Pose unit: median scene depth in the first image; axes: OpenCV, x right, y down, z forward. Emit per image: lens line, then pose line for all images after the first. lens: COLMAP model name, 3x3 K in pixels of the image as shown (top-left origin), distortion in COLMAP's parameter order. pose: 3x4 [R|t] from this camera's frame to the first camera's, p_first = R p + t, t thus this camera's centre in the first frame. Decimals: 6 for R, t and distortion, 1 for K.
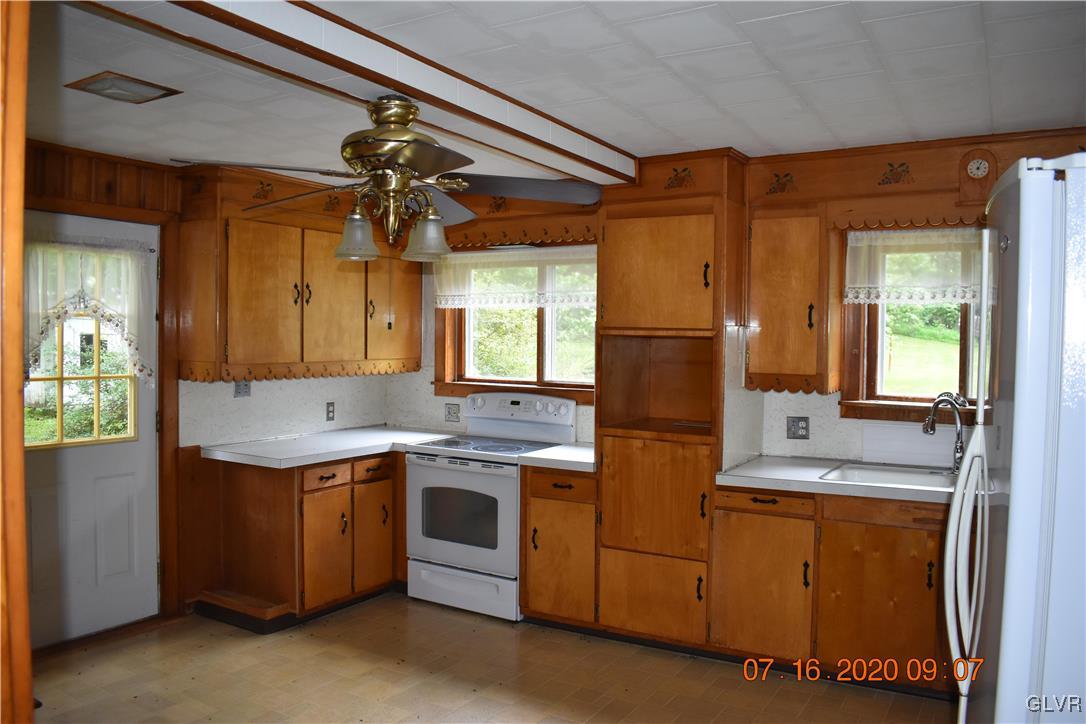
lens RADIAL K [[851.1, 0, 543.0], [0, 851.1, 362.0], [0, 0, 1]] dist [-0.081180, 0.005588]
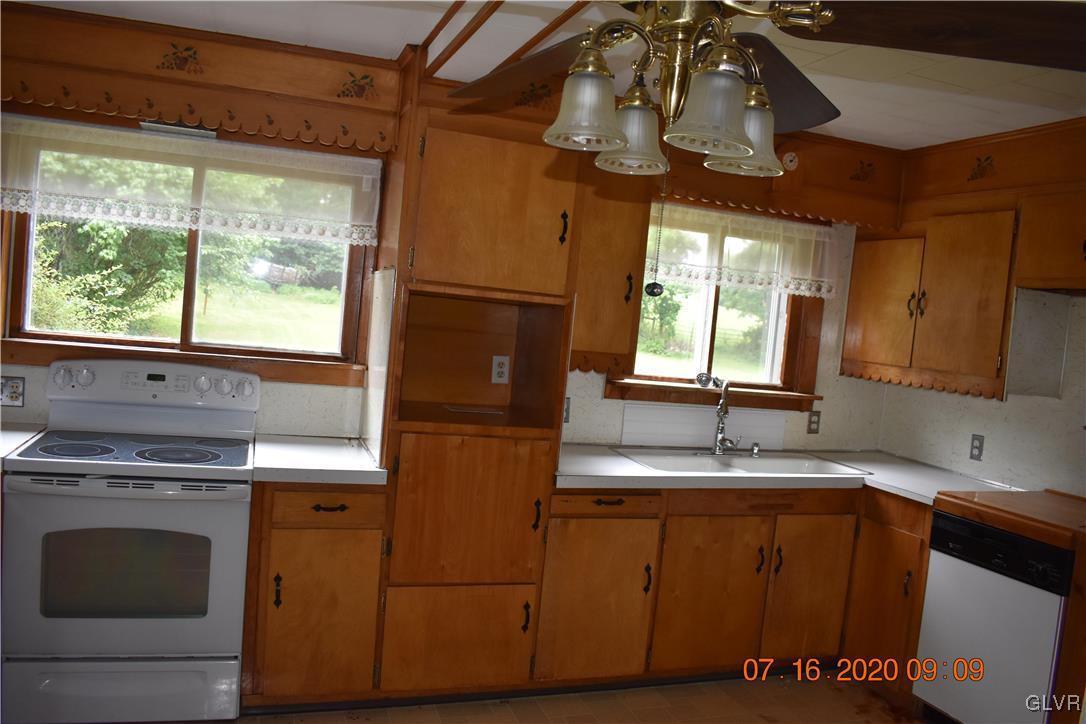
lens RADIAL K [[851.1, 0, 543.0], [0, 851.1, 362.0], [0, 0, 1]] dist [-0.081180, 0.005588]
pose [[0.637378, 0.003821, 0.770541, -0.404347], [-0.060829, 0.997116, 0.045373, -0.011362], [-0.768146, -0.075791, 0.635773, 0.467641]]
